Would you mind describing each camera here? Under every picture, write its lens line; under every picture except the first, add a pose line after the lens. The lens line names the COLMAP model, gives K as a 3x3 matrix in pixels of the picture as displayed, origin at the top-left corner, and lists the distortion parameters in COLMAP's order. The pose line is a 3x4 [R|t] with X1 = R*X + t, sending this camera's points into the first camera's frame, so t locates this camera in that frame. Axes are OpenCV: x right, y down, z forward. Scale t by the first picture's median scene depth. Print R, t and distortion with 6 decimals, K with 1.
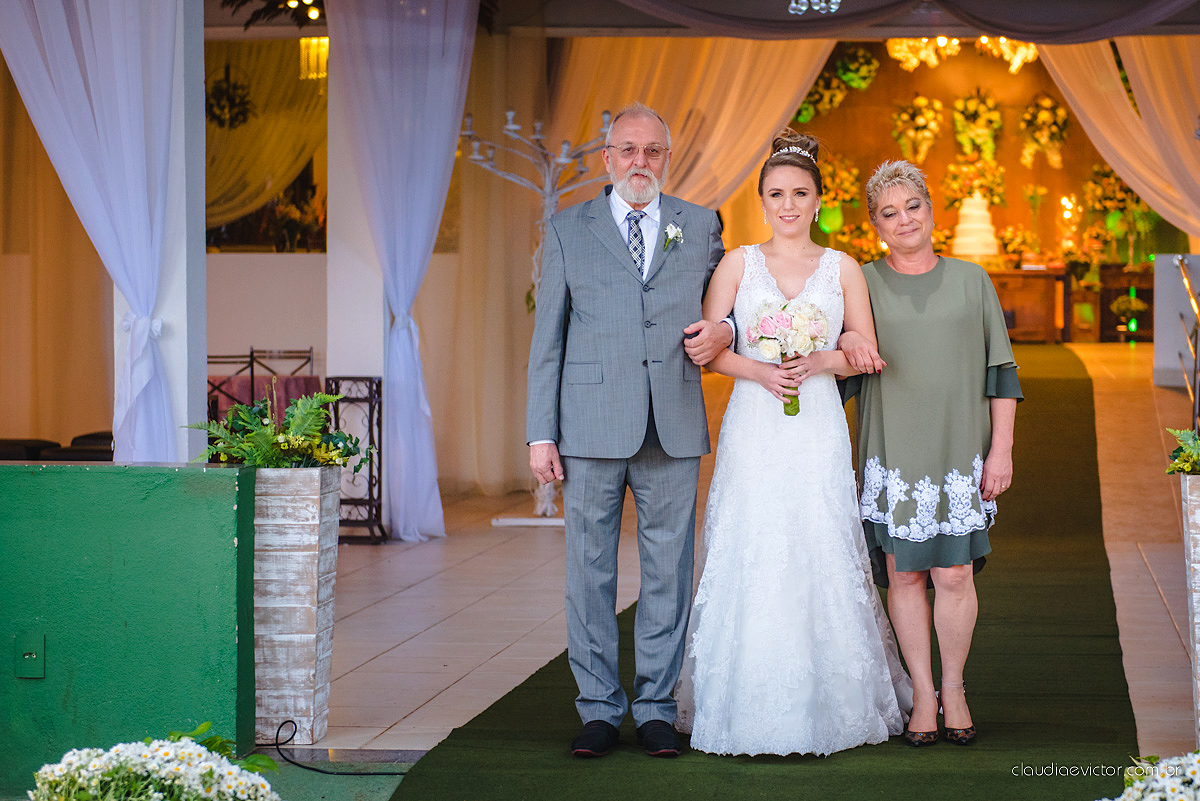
lens RADIAL K [[2858.6, 0, 760.2], [0, 2858.6, 400.5], [0, 0, 1]] dist [0.031456, -0.017840]
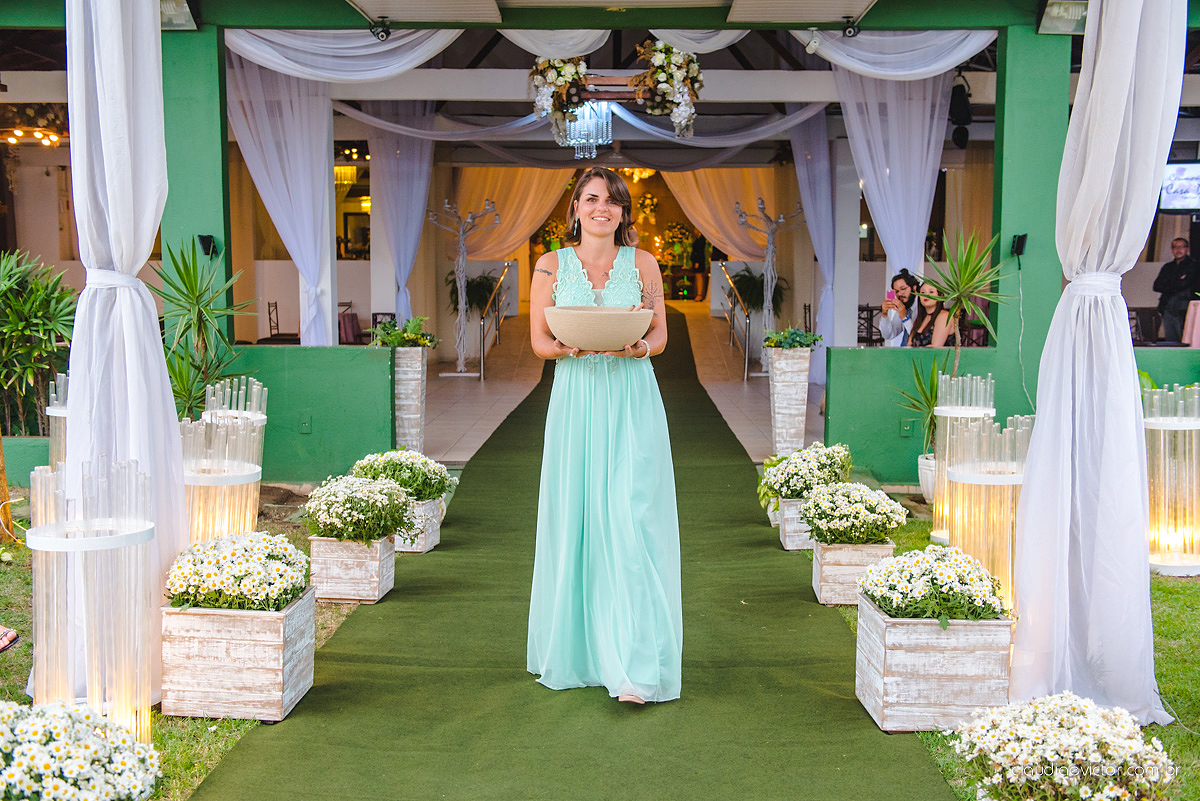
lens RADIAL K [[1269.9, 0, 599.1], [0, 1269.9, 417.3], [0, 0, 1]] dist [-0.010035, 0.013908]
pose [[0.996101, -0.010065, 0.087639, -0.053998], [0.003877, 0.997505, 0.070492, 0.004115], [-0.088129, -0.069877, 0.993655, -0.055274]]
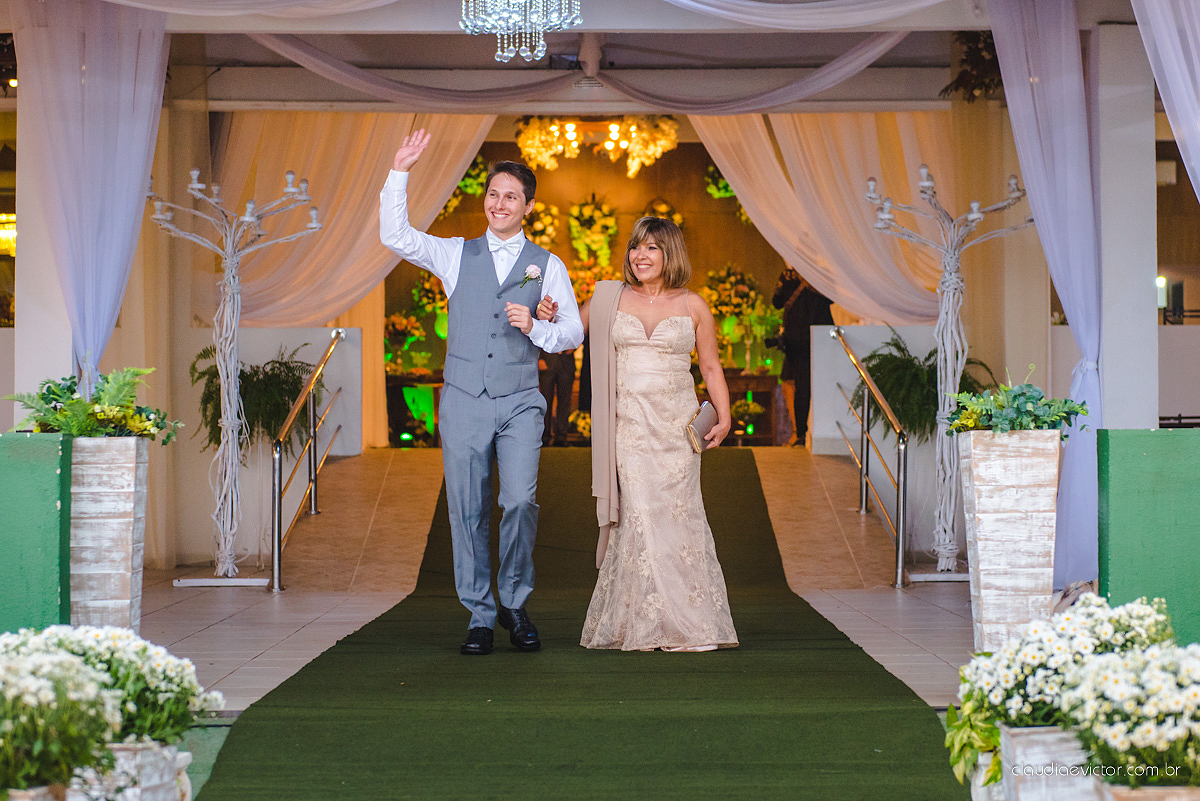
lens RADIAL K [[2959.0, 0, 623.0], [0, 2959.0, 400.0], [0, 0, 1]] dist [0.001273, -0.005065]
pose [[0.993390, -0.004219, 0.114713, -0.055964], [0.011089, 0.998178, -0.059314, 0.041515], [-0.114253, 0.060194, 0.991626, -0.042108]]
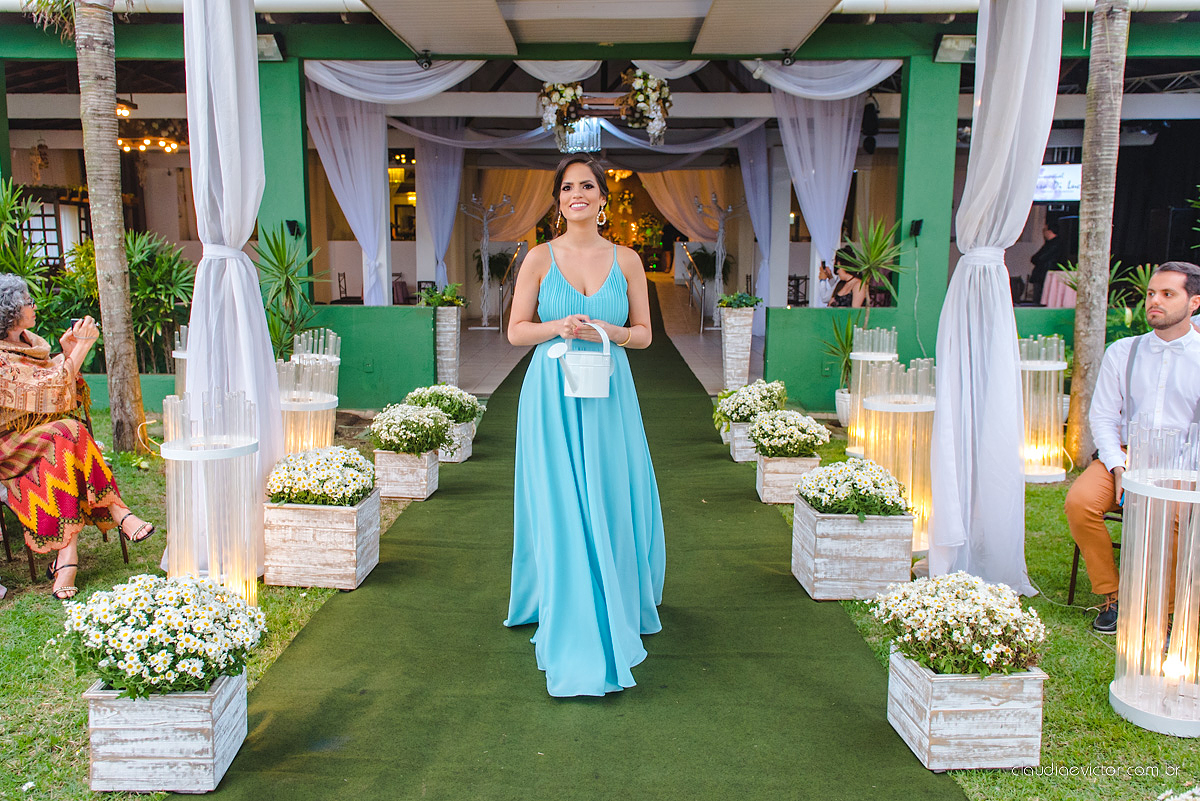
lens RADIAL K [[958.4, 0, 573.6], [0, 958.4, 402.0], [0, 0, 1]] dist [0.009729, -0.000968]
pose [[0.997247, -0.010947, 0.073336, -0.056478], [0.002634, 0.993647, 0.112507, 0.005039], [-0.074102, -0.112004, 0.990941, -0.050662]]
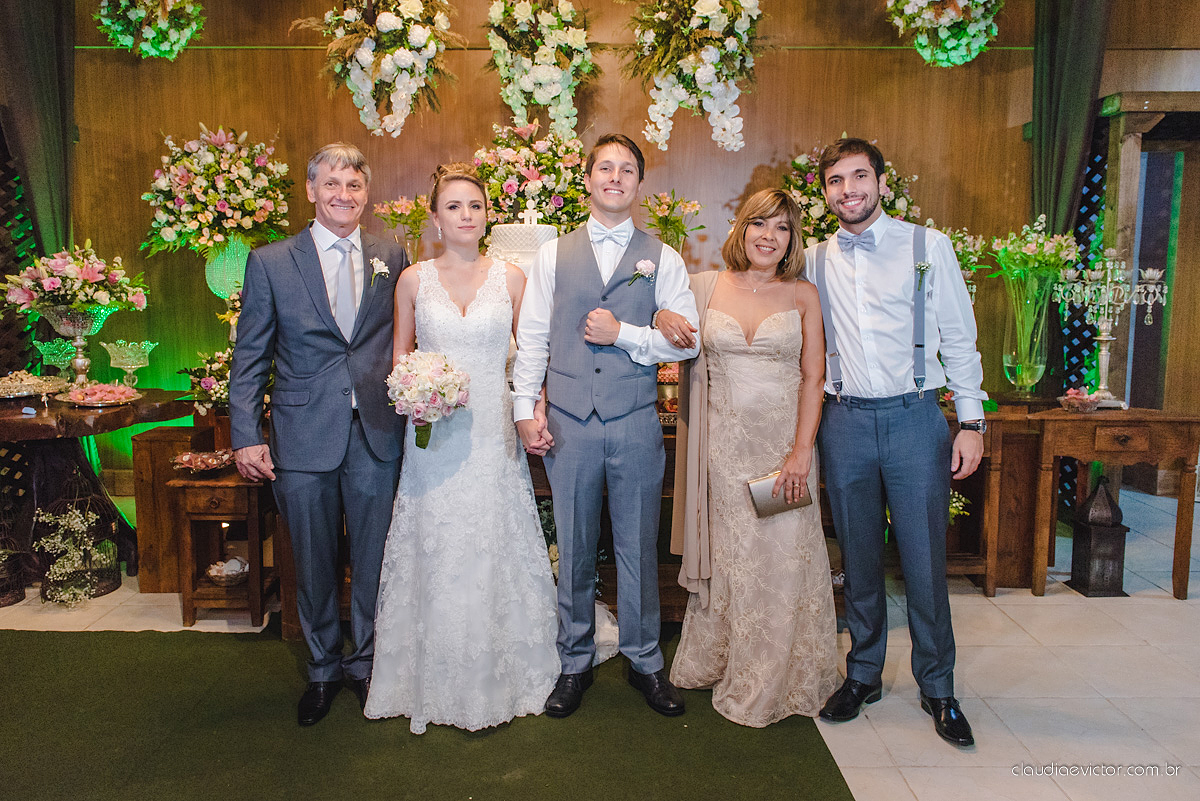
lens RADIAL K [[858.2, 0, 588.3], [0, 858.2, 378.1], [0, 0, 1]] dist [-0.000006, -0.004467]
pose [[0.994902, -0.013930, 0.099882, 0.119389], [0.006135, 0.996939, 0.077936, -0.098393], [-0.100662, -0.076926, 0.991942, 1.479680]]
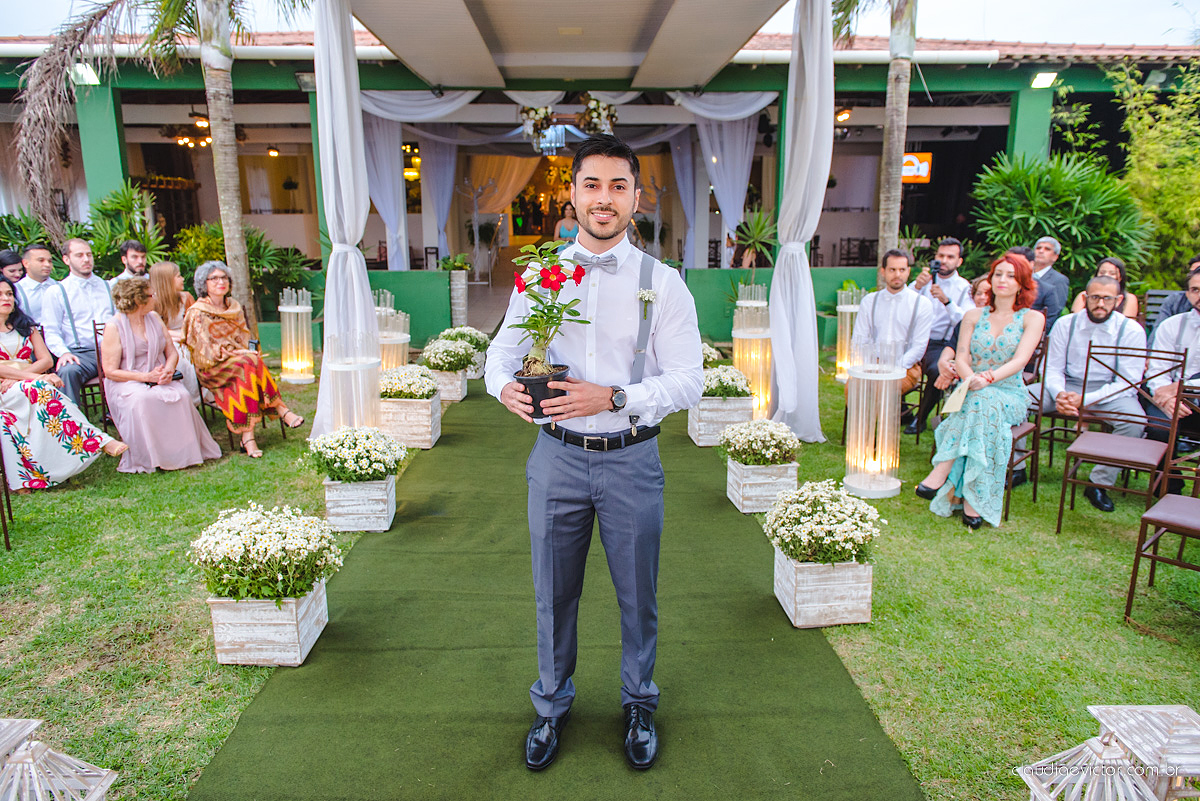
lens RADIAL K [[820.5, 0, 600.0], [0, 820.5, 400.5], [0, 0, 1]] dist [-0.003978, -0.000687]
pose [[0.989239, -0.037874, 0.141323, -0.073739], [0.011227, 0.982717, 0.184776, -0.006229], [-0.145879, -0.181201, 0.972566, -0.174530]]
